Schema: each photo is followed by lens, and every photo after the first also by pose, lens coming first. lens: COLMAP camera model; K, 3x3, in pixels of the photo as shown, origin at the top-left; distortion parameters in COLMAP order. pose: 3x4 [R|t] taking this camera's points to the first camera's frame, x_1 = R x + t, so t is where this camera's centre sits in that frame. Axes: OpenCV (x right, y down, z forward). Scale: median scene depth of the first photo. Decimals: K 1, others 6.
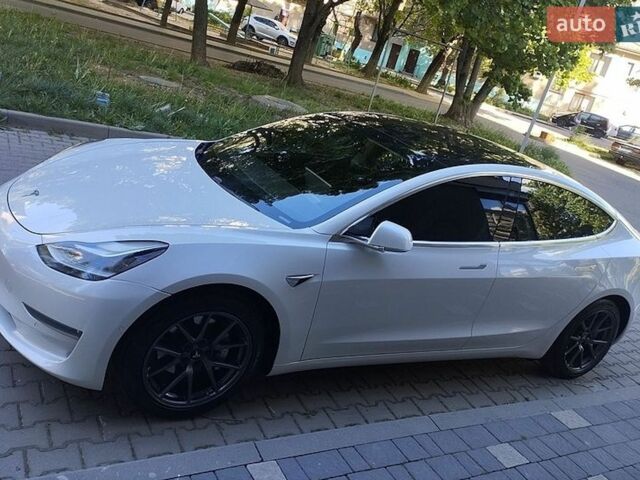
lens RADIAL K [[567.4, 0, 320.0], [0, 567.4, 240.0], [0, 0, 1]] dist [0.052878, -0.003913]
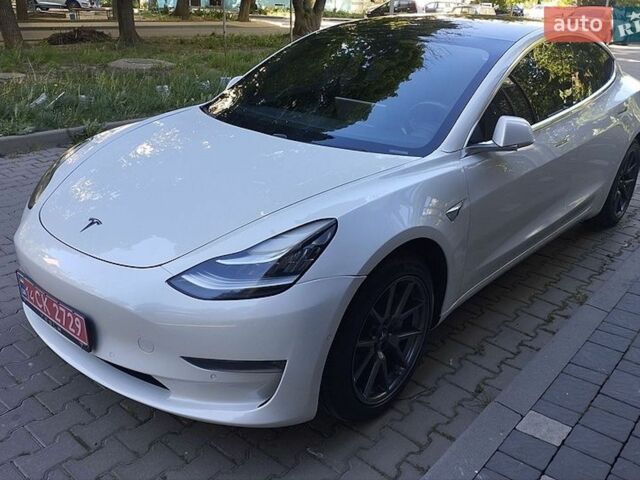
lens RADIAL K [[561.1, 0, 320.0], [0, 561.1, 240.0], [0, 0, 1]] dist [0.075941, 0.000316]
pose [[0.912873, -0.348787, 0.212158, -0.417311], [0.324757, 0.935331, 0.140315, -0.072208], [-0.247378, -0.059190, 0.967109, 0.231849]]
